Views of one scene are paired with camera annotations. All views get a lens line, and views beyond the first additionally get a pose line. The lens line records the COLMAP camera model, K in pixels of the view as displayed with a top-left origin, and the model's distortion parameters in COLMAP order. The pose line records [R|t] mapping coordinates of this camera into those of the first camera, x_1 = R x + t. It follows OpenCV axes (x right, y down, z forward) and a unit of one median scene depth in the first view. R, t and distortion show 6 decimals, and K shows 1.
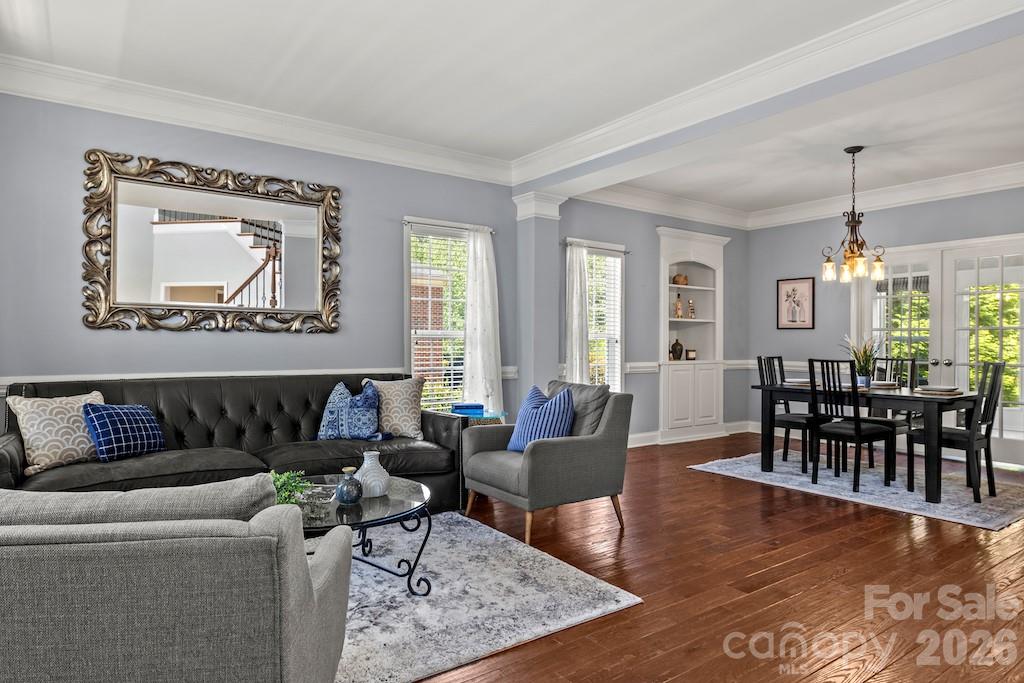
lens RADIAL K [[607.7, 0, 515.5], [0, 607.7, 339.4], [0, 0, 1]] dist [0.005443, 0.003576]
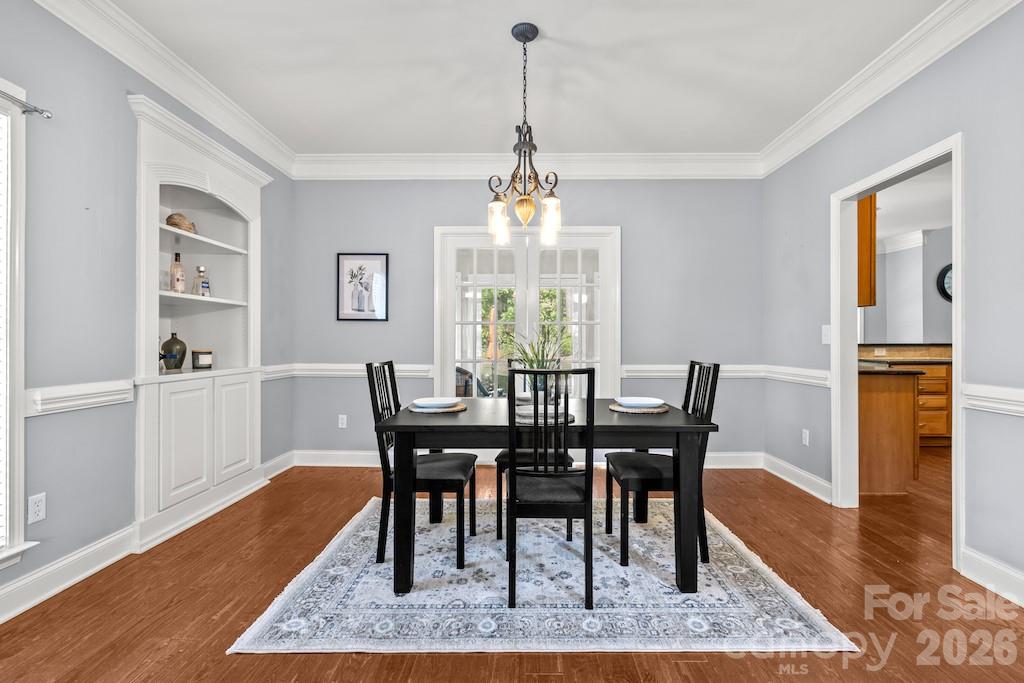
lens RADIAL K [[464.9, 0, 519.4], [0, 464.9, 339.7], [0, 0, 1]] dist [-0.003978, 0.000902]
pose [[0.597061, -0.002699, 0.802191, 0.123049], [-0.000486, 0.999993, 0.003726, 0.004454], [-0.802196, -0.002615, 0.597055, 0.534428]]
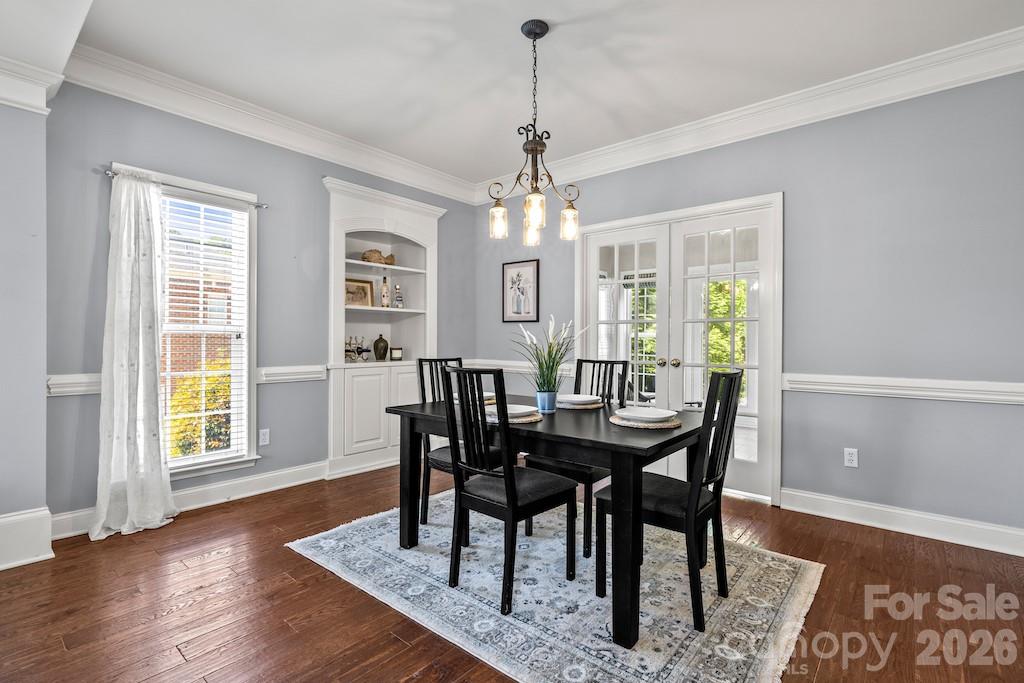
lens RADIAL K [[475.1, 0, 506.3], [0, 475.1, 342.1], [0, 0, 1]] dist [-0.006073, 0.000414]
pose [[0.972091, -0.001933, 0.234595, 0.307156], [-0.000510, 0.999946, 0.010353, 0.003709], [-0.234602, -0.010184, 0.972038, 0.396133]]
